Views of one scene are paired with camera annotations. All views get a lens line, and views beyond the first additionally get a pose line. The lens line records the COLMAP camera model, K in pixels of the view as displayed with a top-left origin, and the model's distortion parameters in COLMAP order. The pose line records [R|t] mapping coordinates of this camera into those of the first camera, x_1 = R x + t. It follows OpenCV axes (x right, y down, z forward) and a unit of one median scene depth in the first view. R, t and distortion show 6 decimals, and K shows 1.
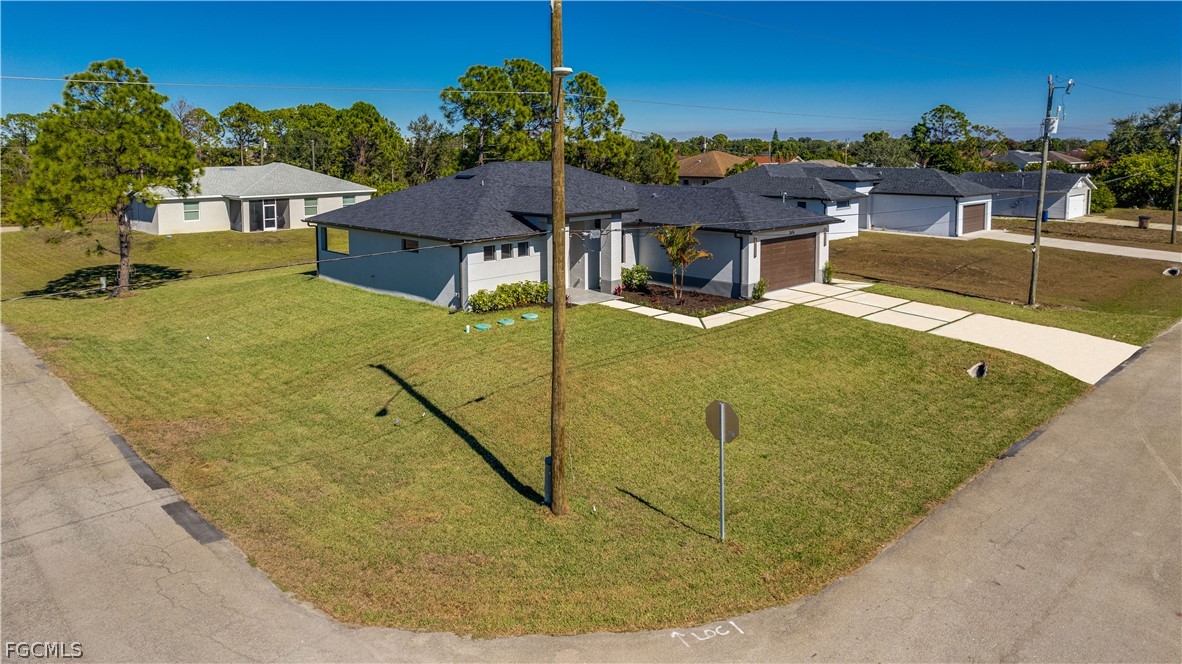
lens RADIAL K [[761.9, 0, 596.7], [0, 761.9, 326.5], [0, 0, 1]] dist [-0.004875, -0.000580]
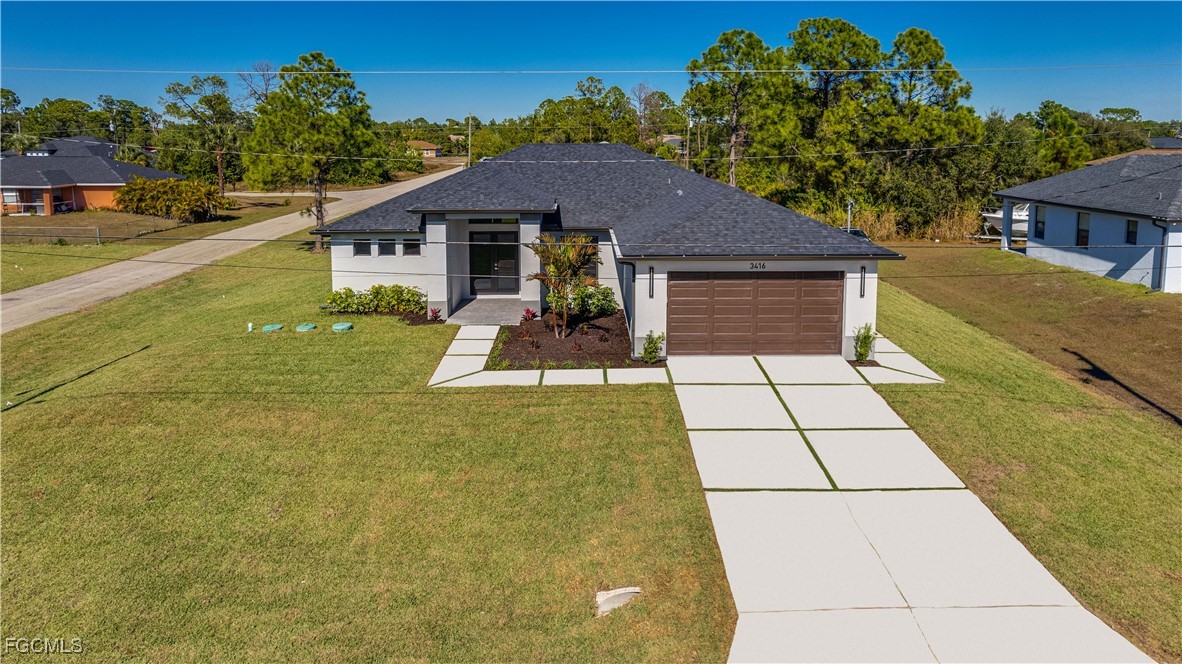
lens RADIAL K [[761.9, 0, 594.0], [0, 761.9, 333.5], [0, 0, 1]] dist [-0.004875, -0.000580]
pose [[0.730466, 0.175174, -0.660101, 0.630160], [-0.156014, 0.983789, 0.088428, -0.115123], [0.664890, 0.038391, 0.745954, 0.516313]]
